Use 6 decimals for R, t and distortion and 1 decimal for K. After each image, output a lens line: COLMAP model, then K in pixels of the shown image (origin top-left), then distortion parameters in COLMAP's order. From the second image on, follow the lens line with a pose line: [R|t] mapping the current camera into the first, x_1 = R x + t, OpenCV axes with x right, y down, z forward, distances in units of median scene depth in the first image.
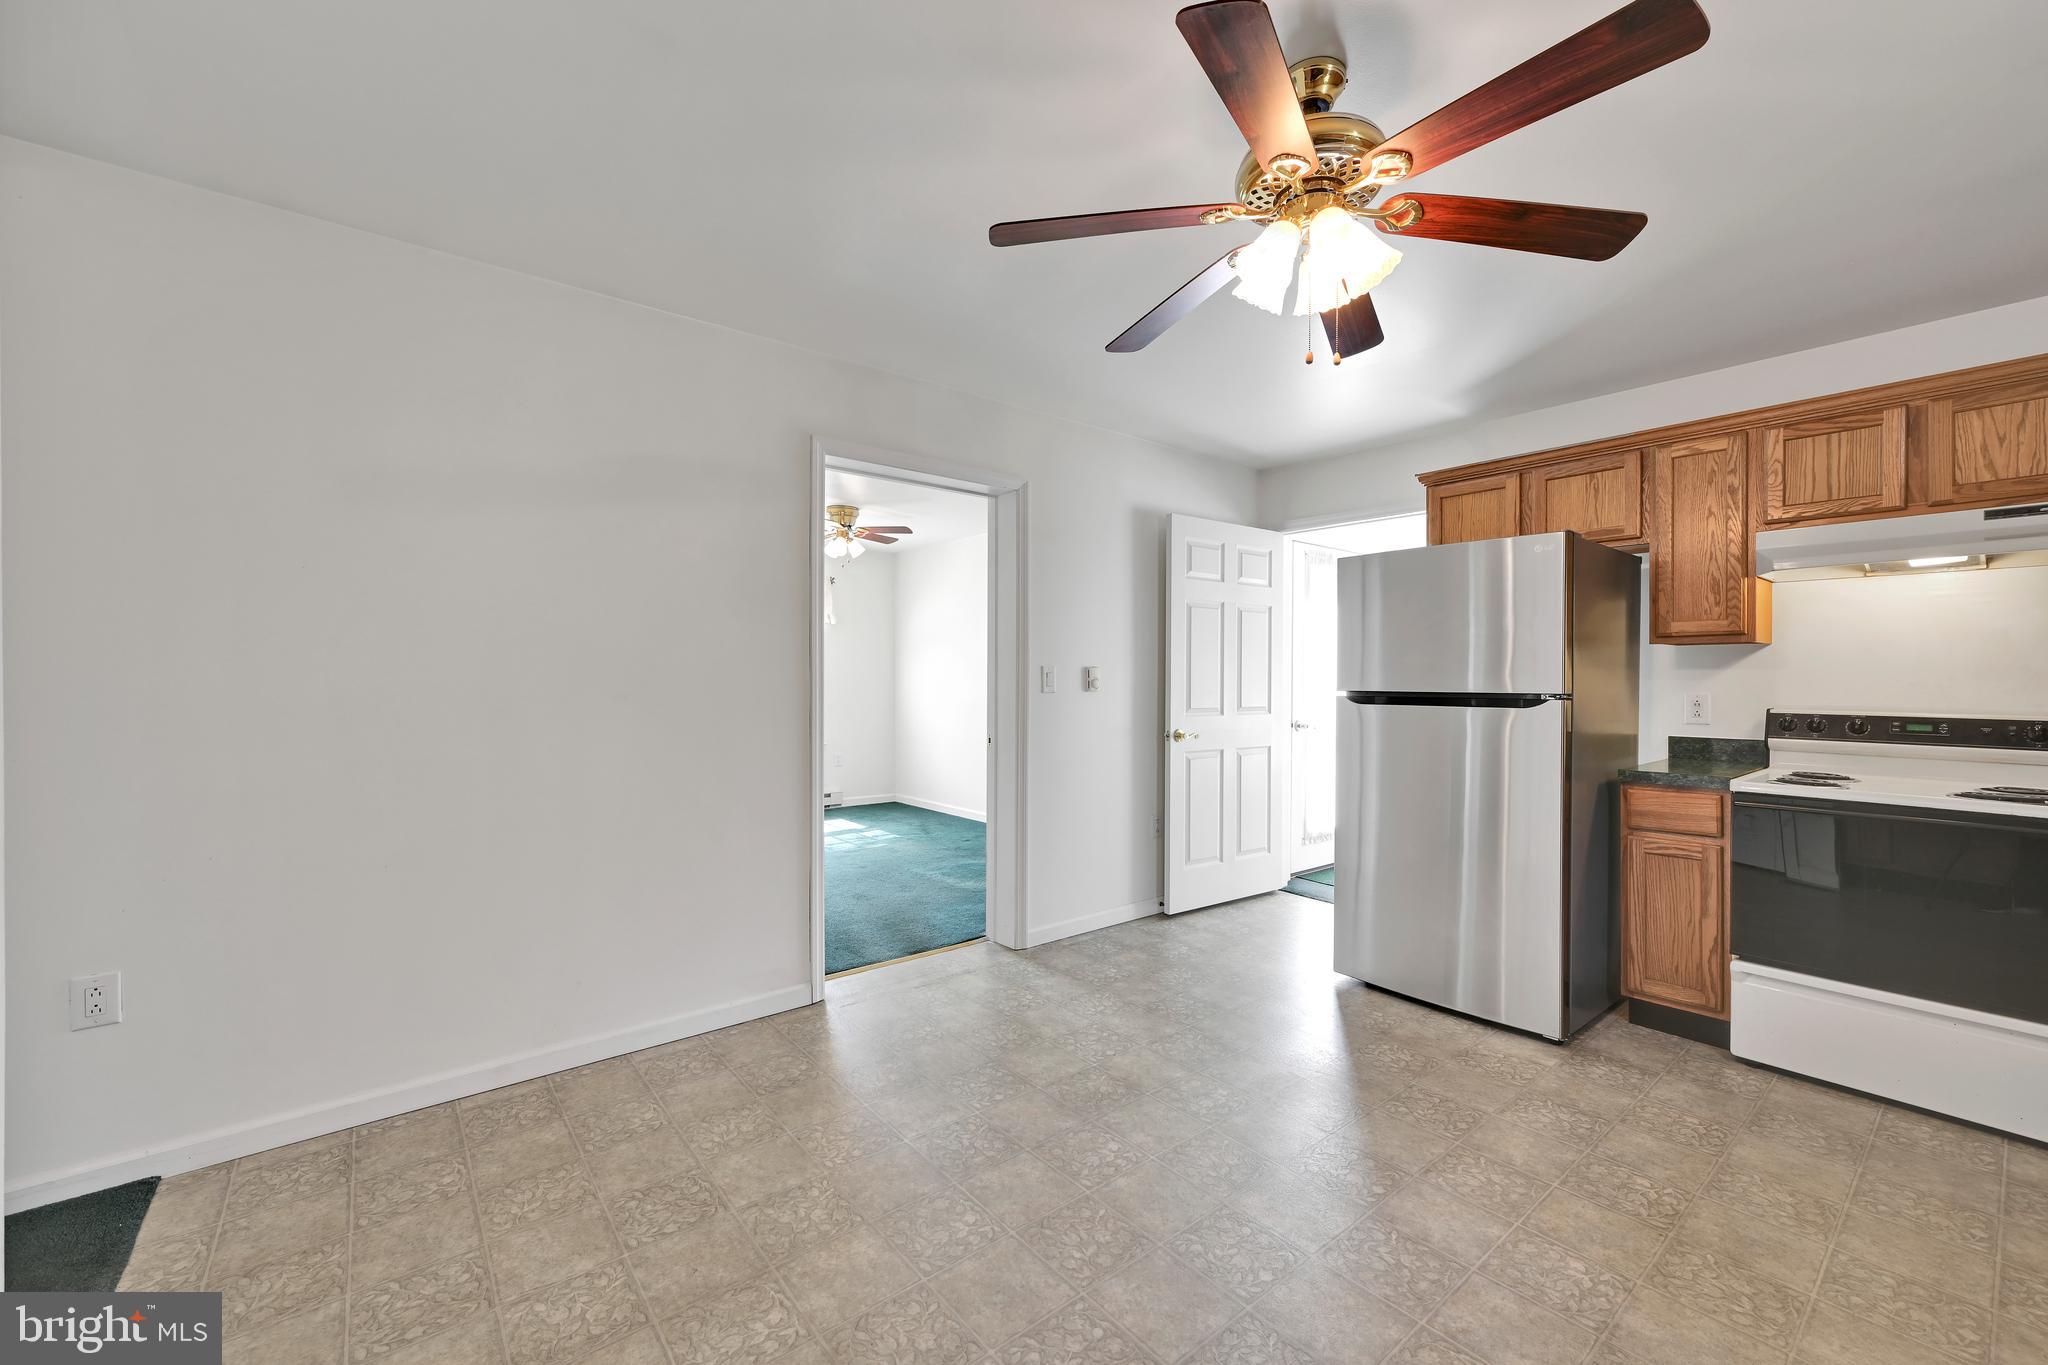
lens RADIAL K [[821.6, 0, 1011.6], [0, 821.6, 684.0], [0, 0, 1]] dist [-0.001100, -0.000674]
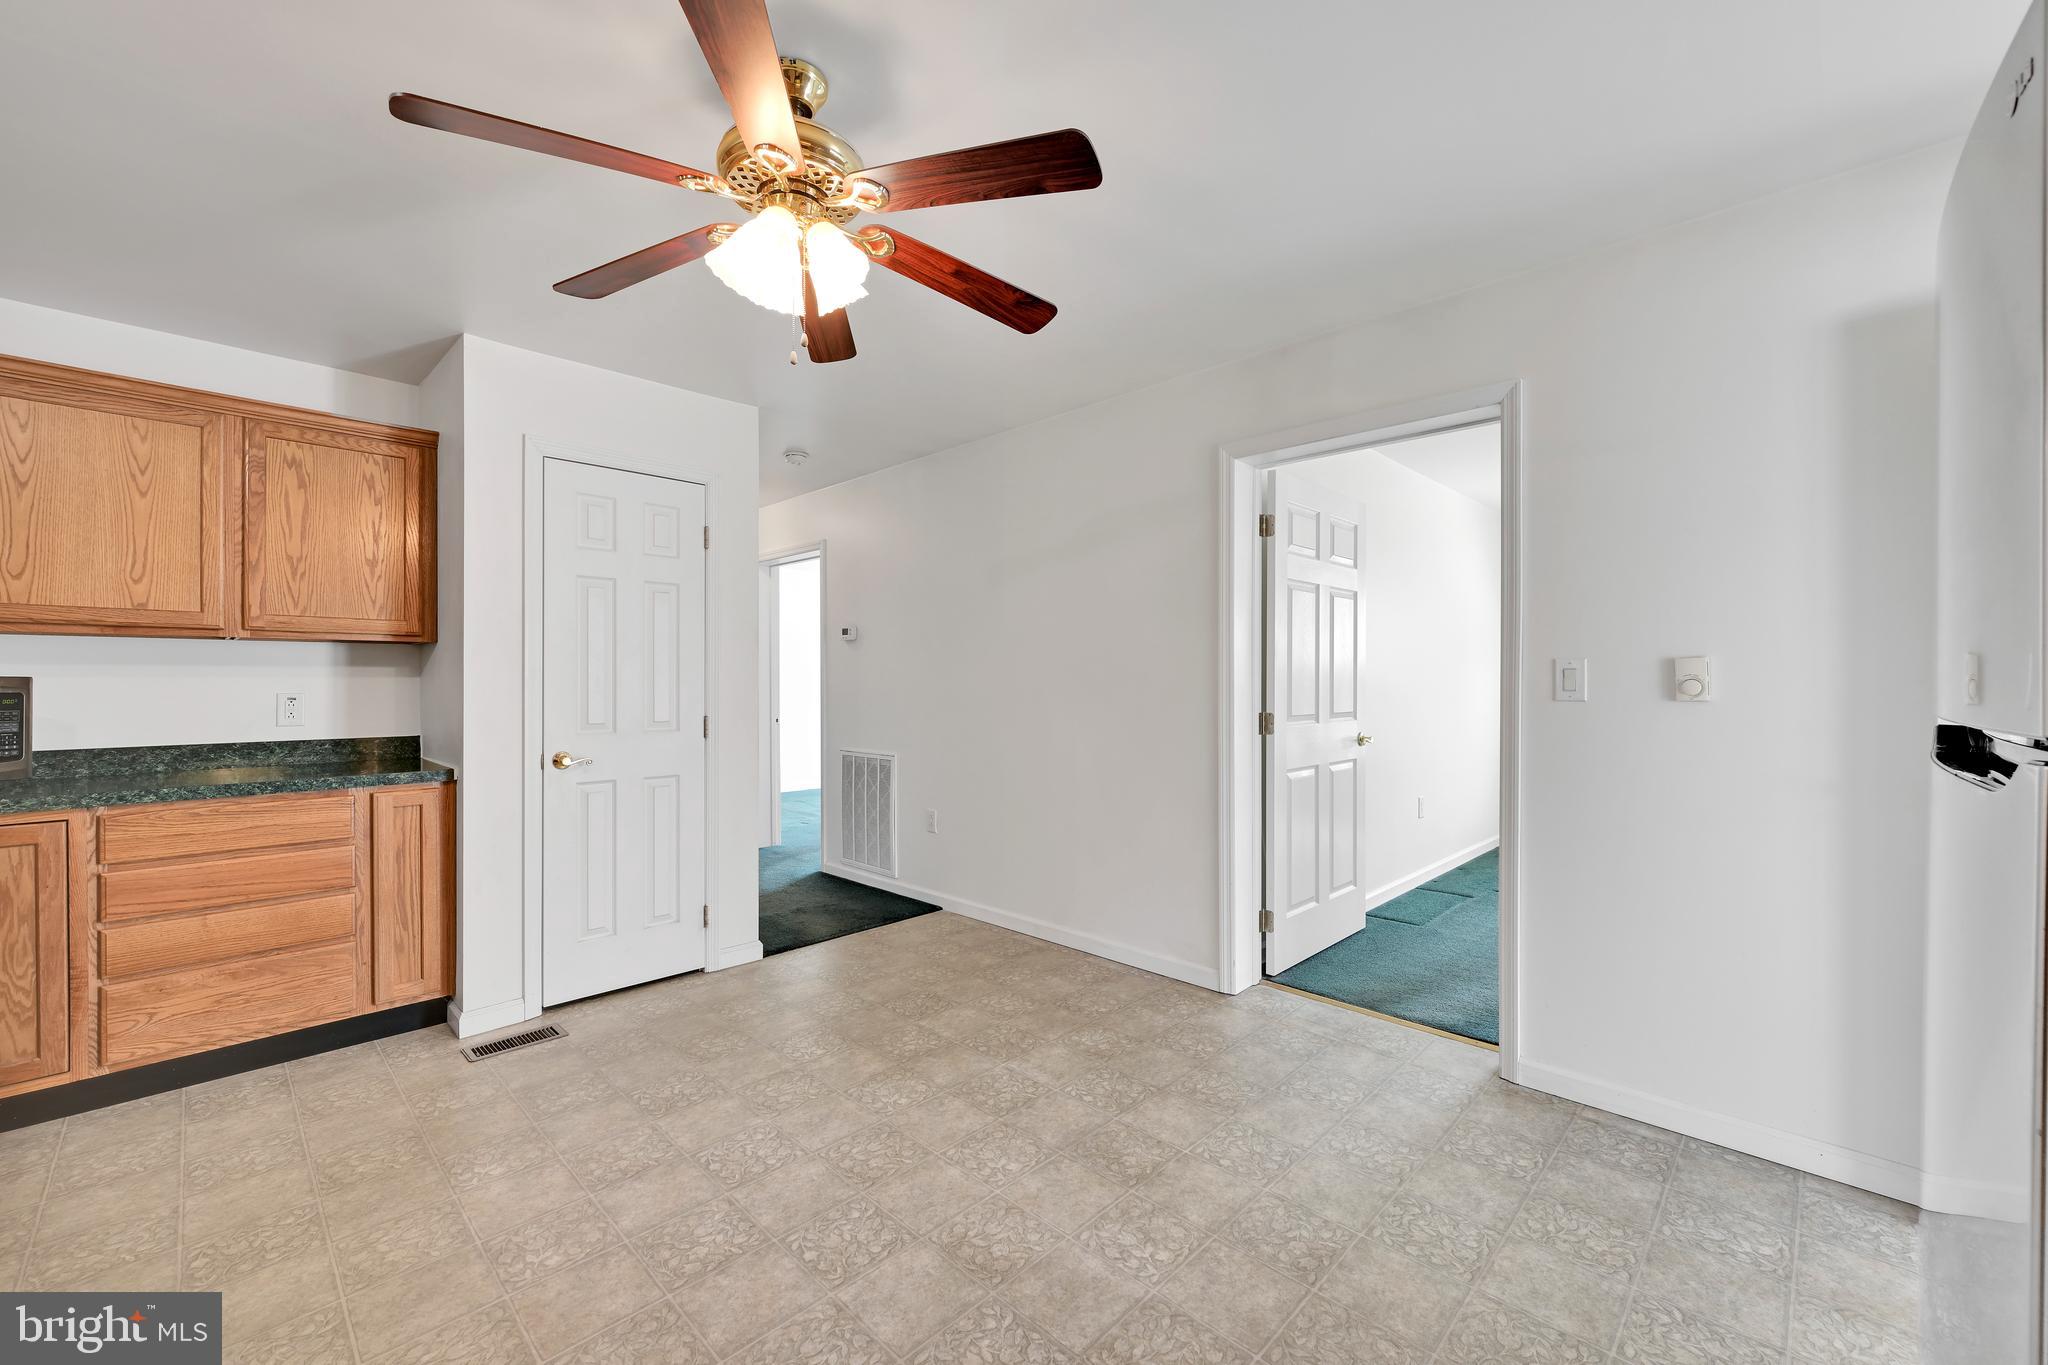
lens RADIAL K [[821.6, 0, 1025.0], [0, 821.6, 658.2], [0, 0, 1]] dist [-0.001100, -0.000674]
pose [[0.111004, -0.031540, -0.993319, 0.950248], [-0.007867, 0.999437, -0.032613, 0.004227], [0.993789, 0.011435, 0.110693, 0.784140]]
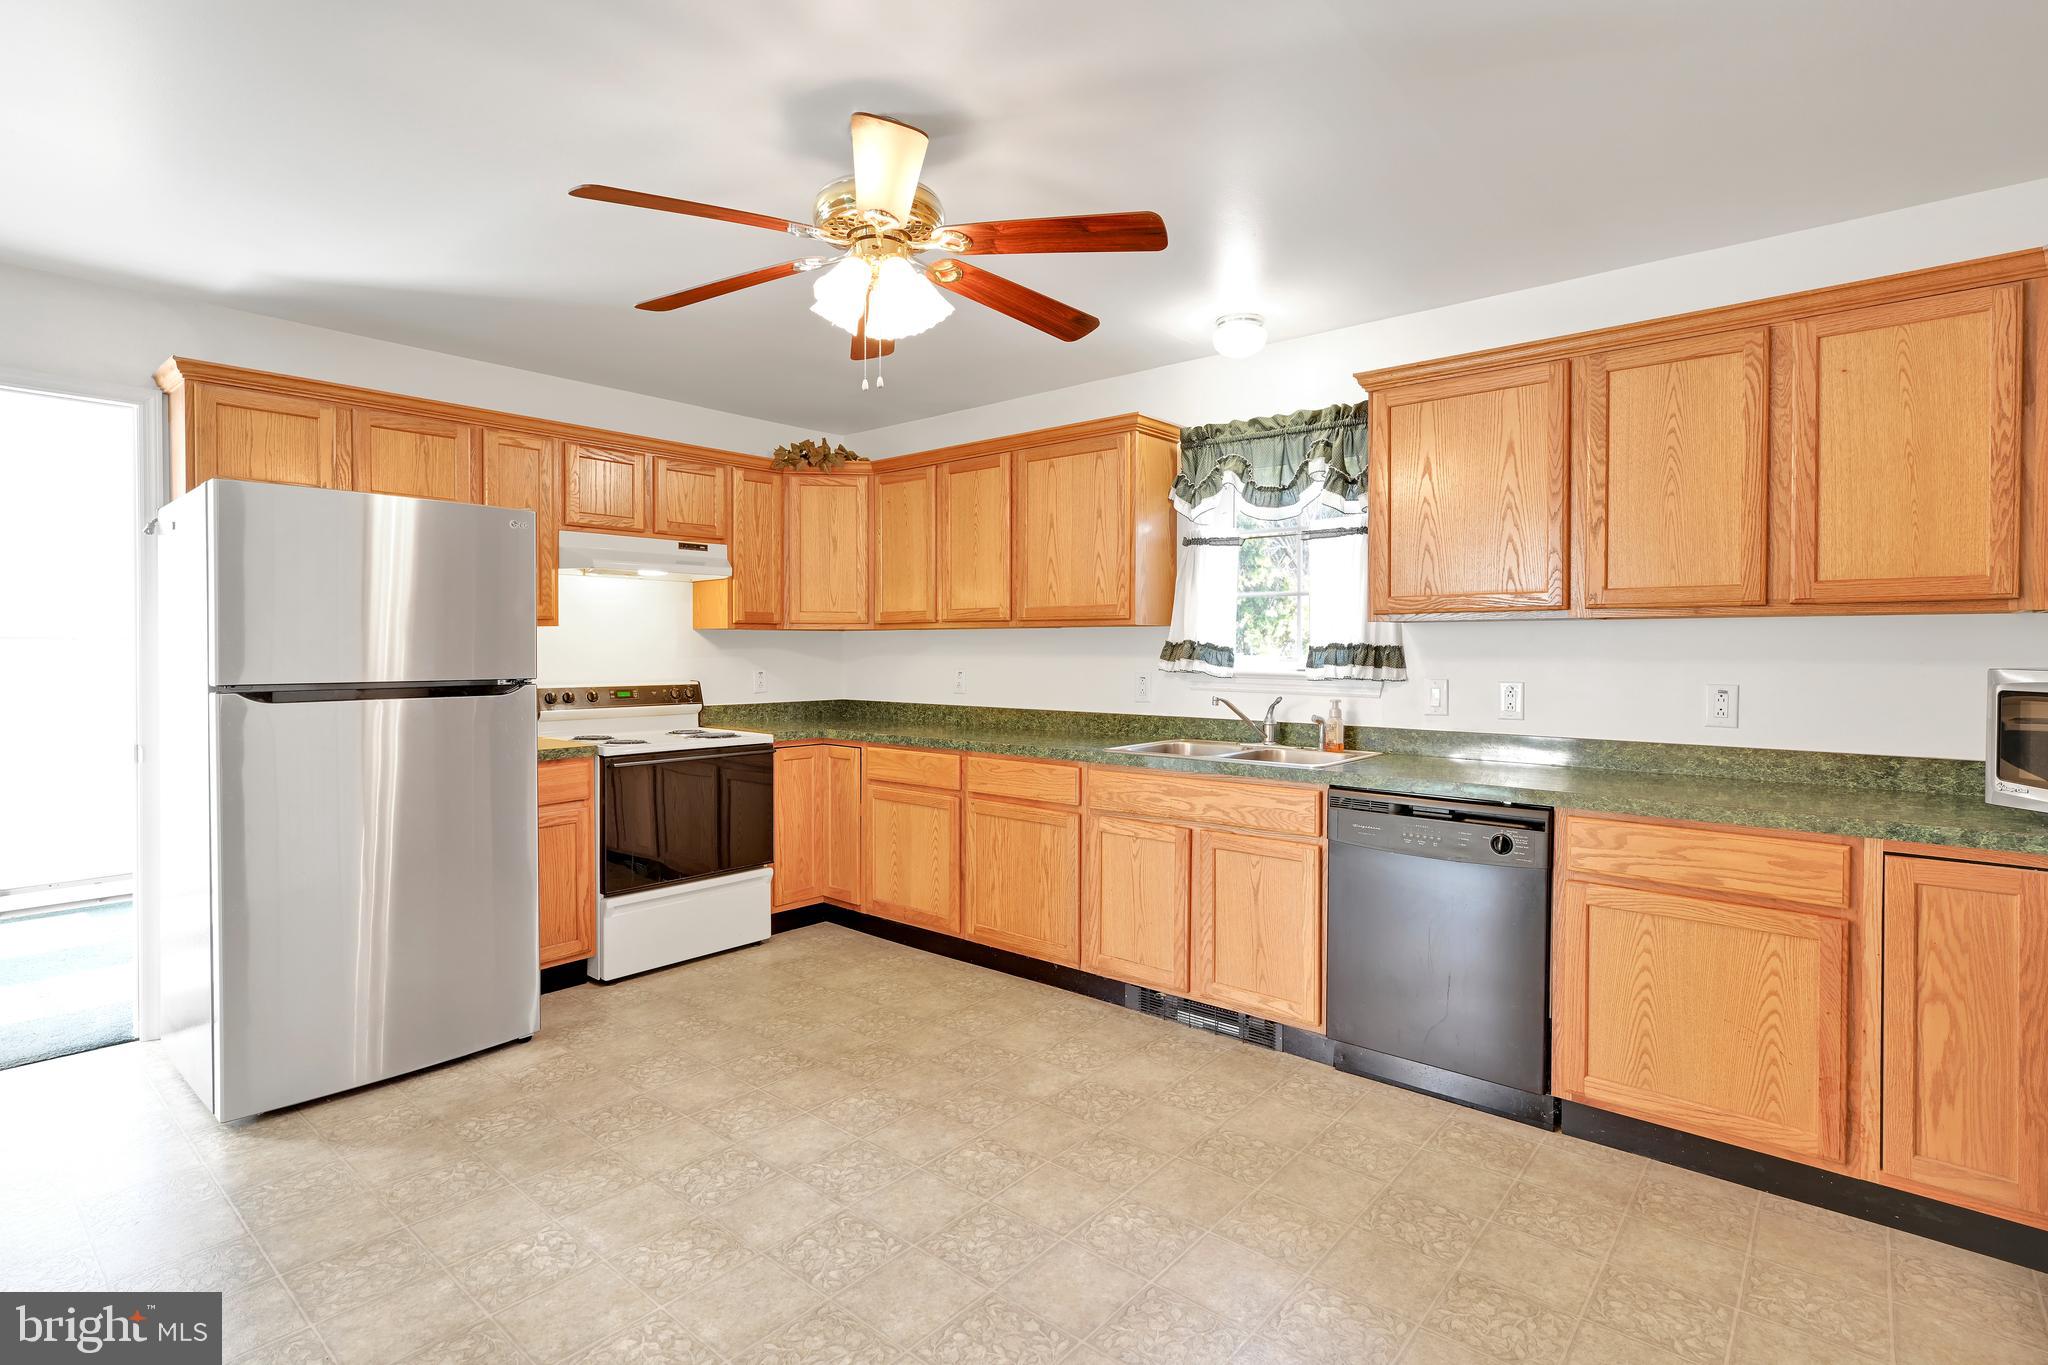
lens RADIAL K [[998.0, 0, 1049.2], [0, 998.0, 650.6], [0, 0, 1]] dist [0.007861, 0.000754]
pose [[-0.202504, -0.007852, 0.979250, -0.683281], [0.007951, 0.999922, 0.009662, -0.030037], [-0.979249, 0.009743, -0.202426, 0.706600]]
